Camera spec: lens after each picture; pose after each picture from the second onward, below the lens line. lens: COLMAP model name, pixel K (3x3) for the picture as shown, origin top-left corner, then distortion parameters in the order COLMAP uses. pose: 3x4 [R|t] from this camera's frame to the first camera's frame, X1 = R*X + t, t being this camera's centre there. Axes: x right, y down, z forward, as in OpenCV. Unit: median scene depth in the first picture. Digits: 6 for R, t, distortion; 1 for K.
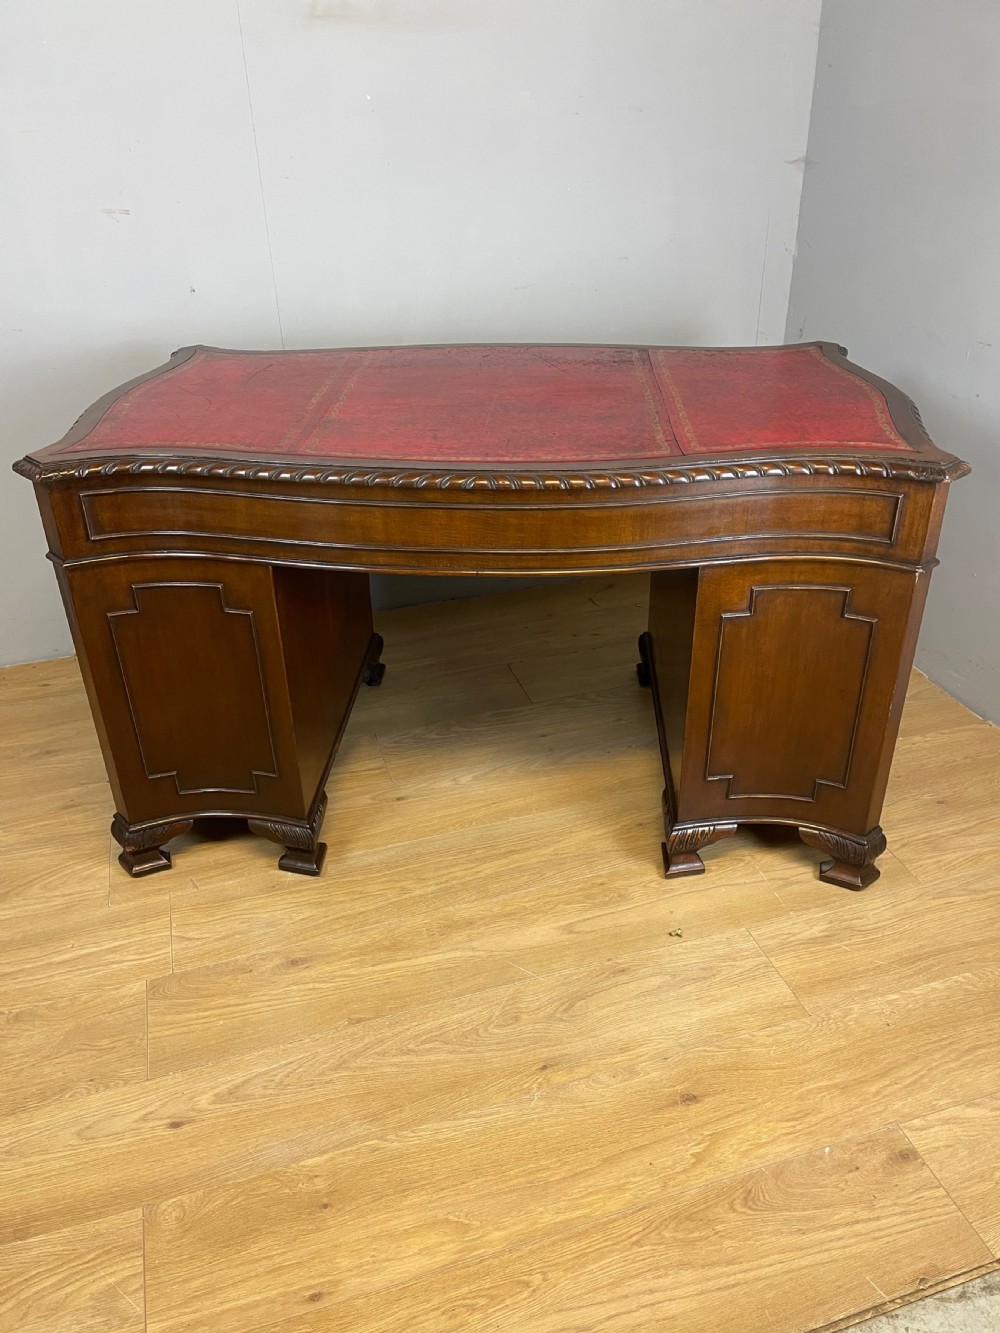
lens RADIAL K [[1013.3, 0, 500.4], [0, 1013.3, 673.0], [0, 0, 1]] dist [0.096664, -0.126324]
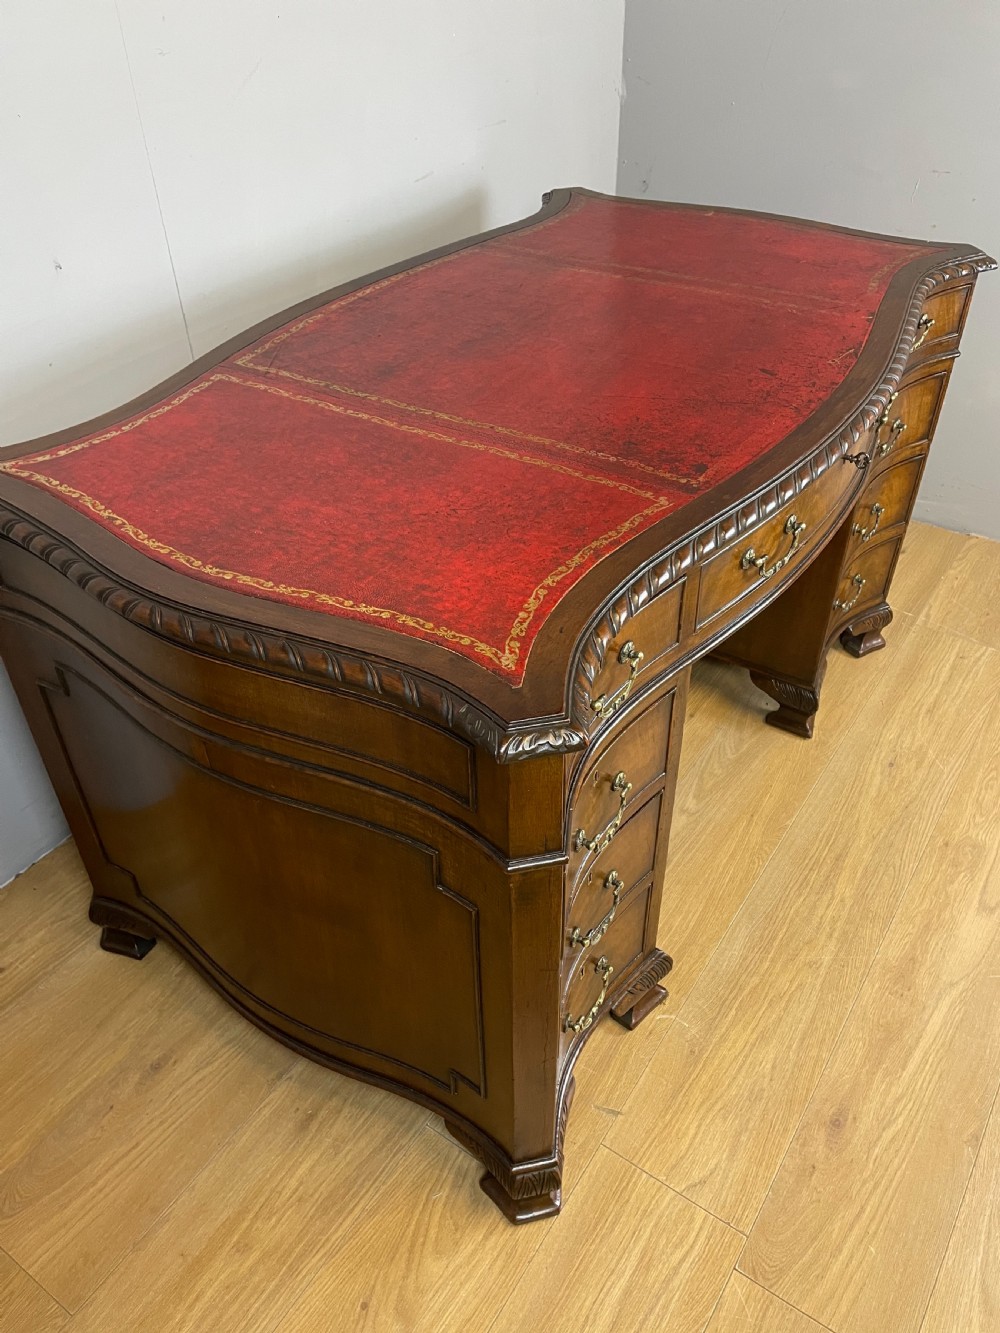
lens RADIAL K [[1013.3, 0, 507.5], [0, 1013.3, 663.4], [0, 0, 1]] dist [0.096664, -0.126324]
pose [[0.778740, -0.380939, 0.498447, -0.666784], [0.311816, 0.924472, 0.219369, -0.293577], [-0.544367, -0.015408, 0.838706, 0.500269]]
